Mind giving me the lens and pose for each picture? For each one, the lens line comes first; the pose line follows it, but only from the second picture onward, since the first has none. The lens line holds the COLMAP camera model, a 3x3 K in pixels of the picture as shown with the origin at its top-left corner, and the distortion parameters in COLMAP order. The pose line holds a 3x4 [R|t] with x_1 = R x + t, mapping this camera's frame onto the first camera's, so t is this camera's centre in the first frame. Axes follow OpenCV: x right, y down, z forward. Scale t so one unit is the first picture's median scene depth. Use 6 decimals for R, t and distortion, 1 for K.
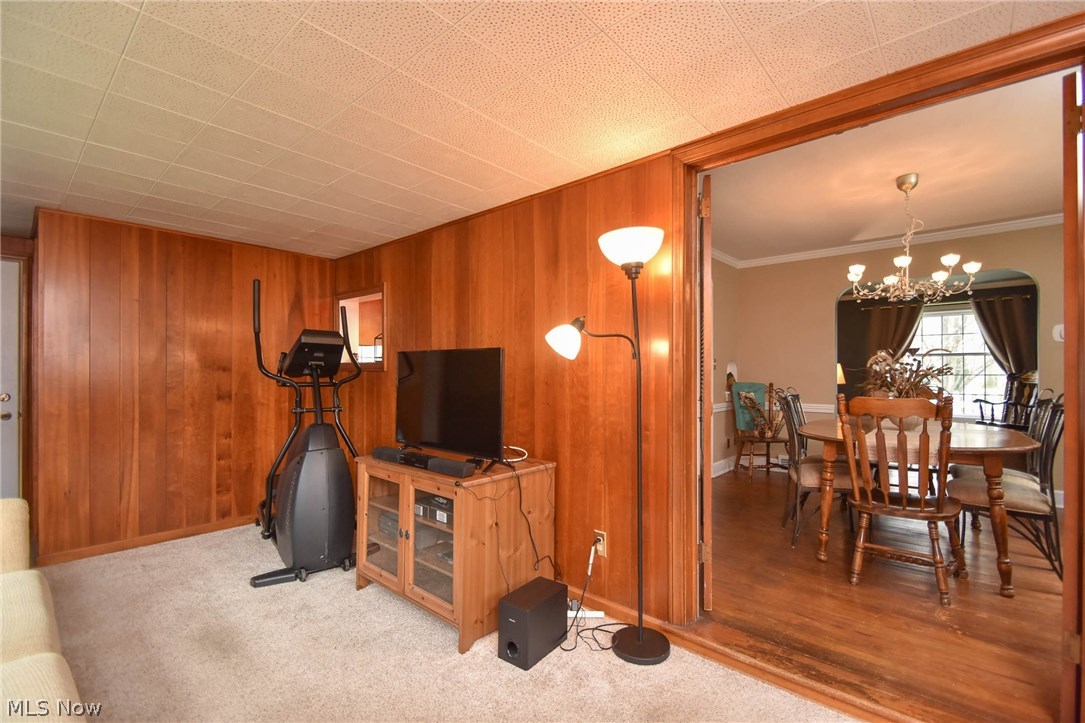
lens RADIAL K [[478.3, 0, 552.9], [0, 478.3, 359.7], [0, 0, 1]] dist [0.026984, -0.015826]
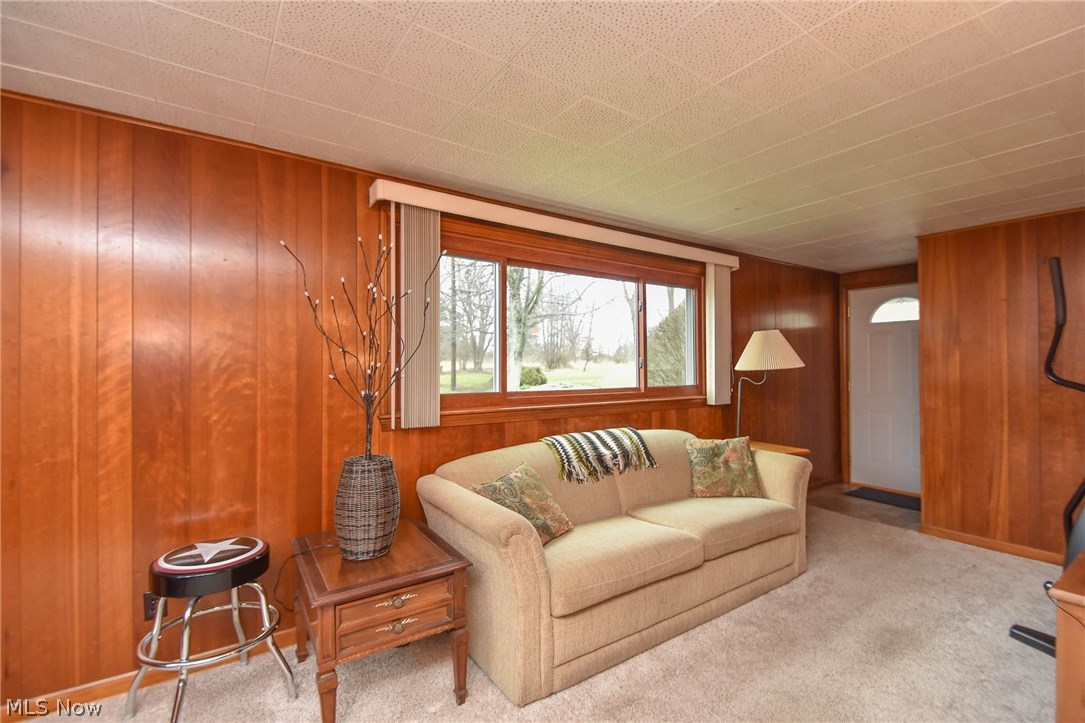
lens RADIAL K [[478.3, 0, 552.9], [0, 478.3, 359.7], [0, 0, 1]] dist [0.026984, -0.015826]
pose [[-0.246804, -0.009538, -0.969018, 0.313360], [0.026660, 0.999506, -0.016628, -0.009137], [0.968699, -0.029938, -0.246428, 0.367195]]
